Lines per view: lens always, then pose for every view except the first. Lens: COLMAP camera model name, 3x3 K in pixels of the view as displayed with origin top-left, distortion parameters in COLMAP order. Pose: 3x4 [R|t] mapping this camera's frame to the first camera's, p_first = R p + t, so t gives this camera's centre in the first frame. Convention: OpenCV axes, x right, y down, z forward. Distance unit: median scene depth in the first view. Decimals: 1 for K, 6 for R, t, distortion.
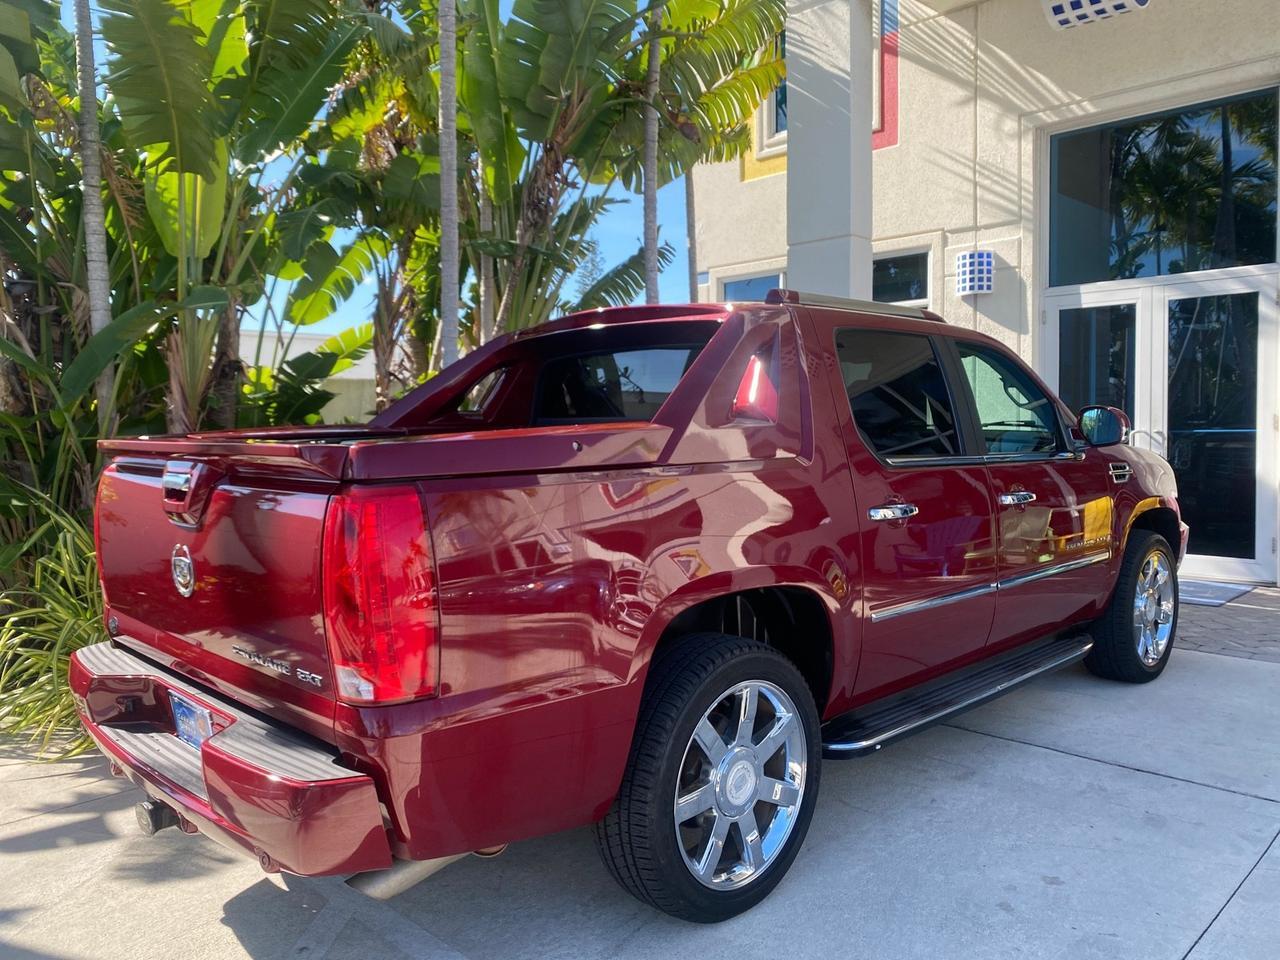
lens RADIAL K [[977.0, 0, 637.3], [0, 977.0, 476.7], [0, 0, 1]] dist [0.025578, -0.026106]
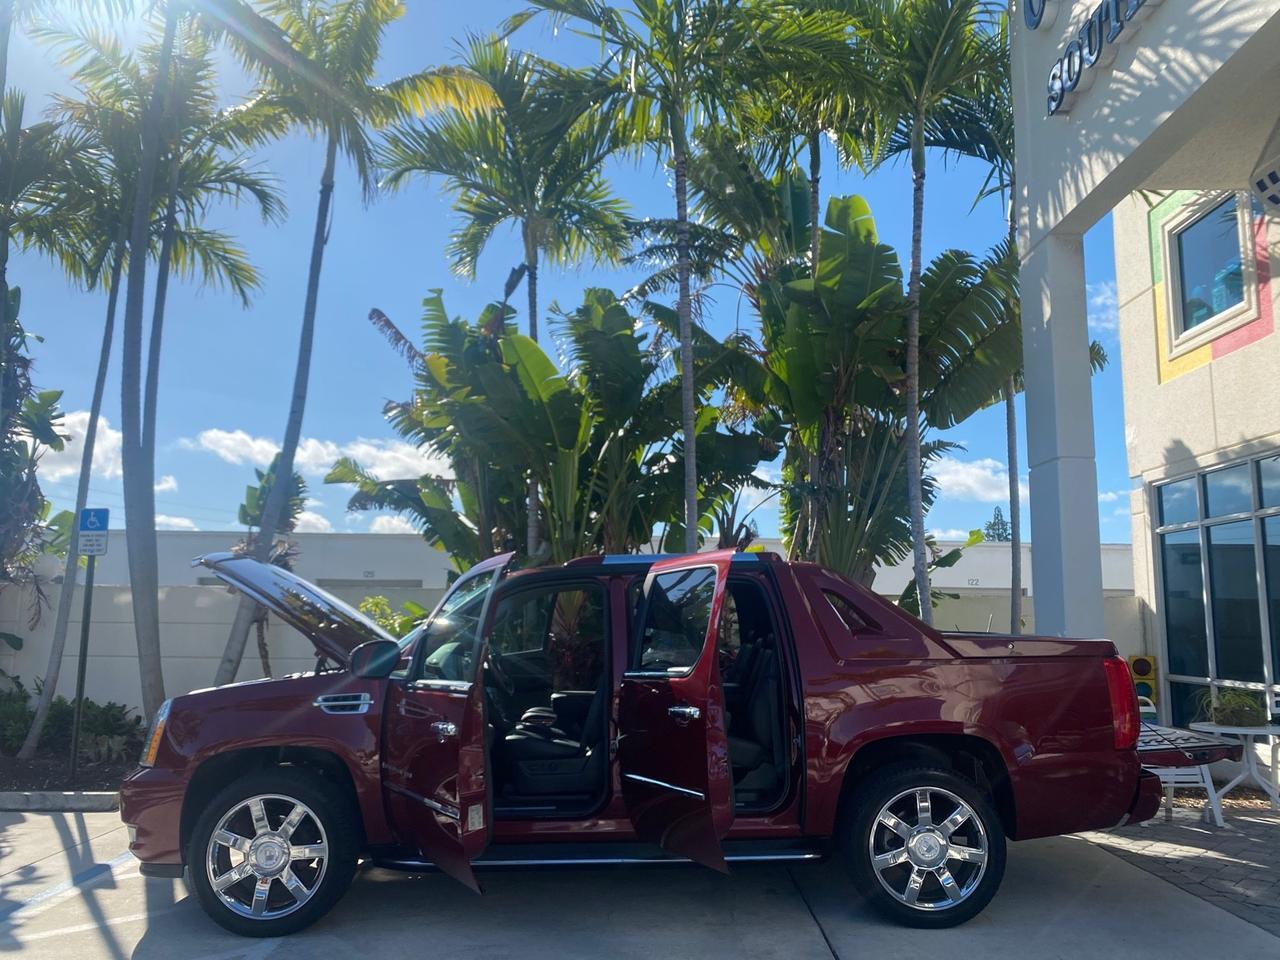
lens RADIAL K [[977.0, 0, 641.5], [0, 977.0, 476.7], [0, 0, 1]] dist [0.025578, -0.026106]
pose [[0.705403, -0.083111, -0.703917, 0.855152], [-0.055902, 0.983485, -0.172139, -0.031202], [0.706598, 0.160778, 0.689108, -0.033588]]
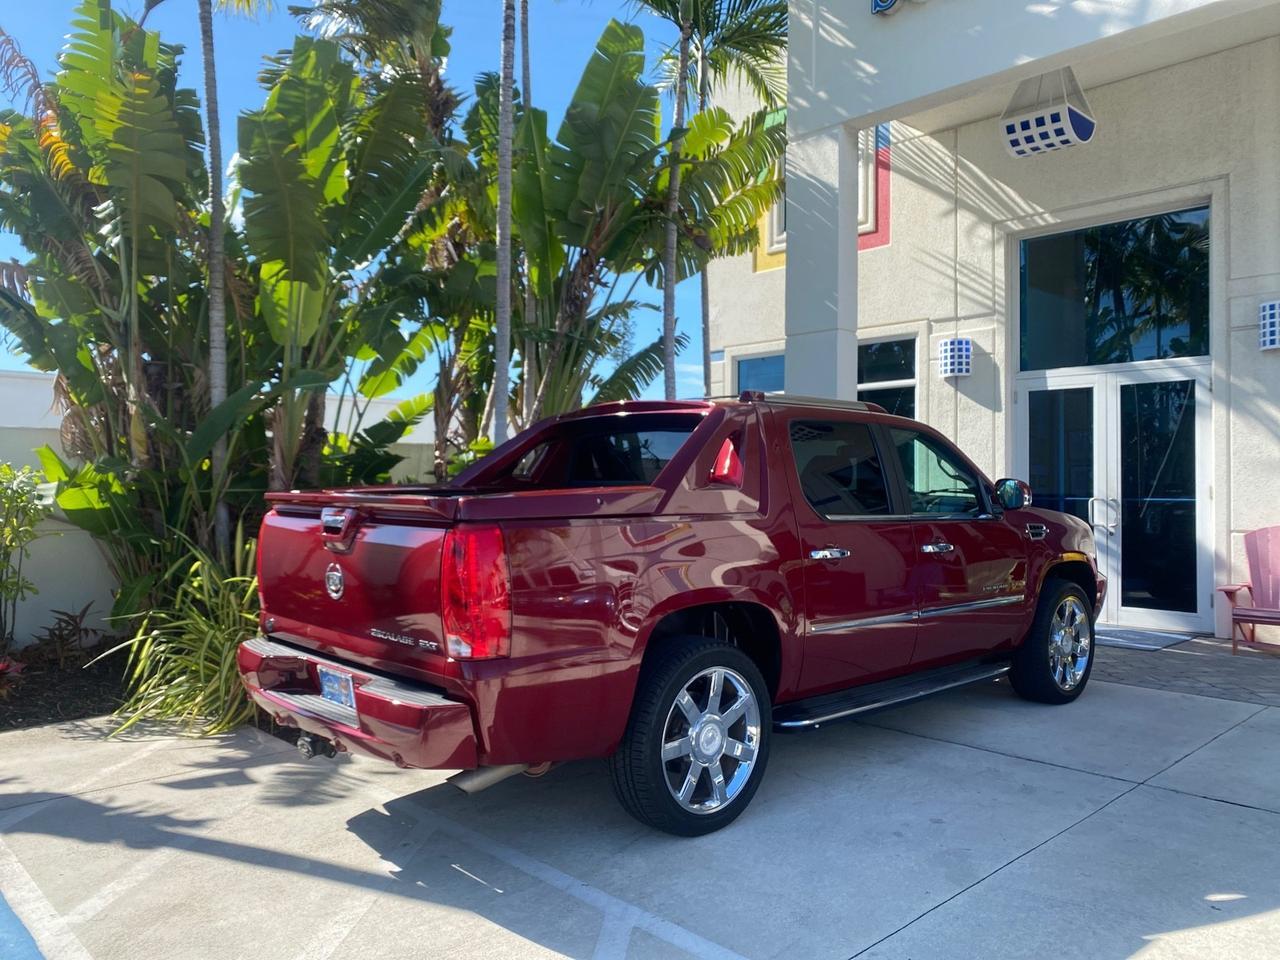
lens RADIAL K [[977.0, 0, 635.1], [0, 977.0, 473.8], [0, 0, 1]] dist [0.025578, -0.026106]
pose [[0.999373, 0.014654, -0.032222, 0.018418], [-0.016690, 0.997820, -0.063849, 0.009773], [0.031217, 0.064347, 0.997439, -0.231943]]
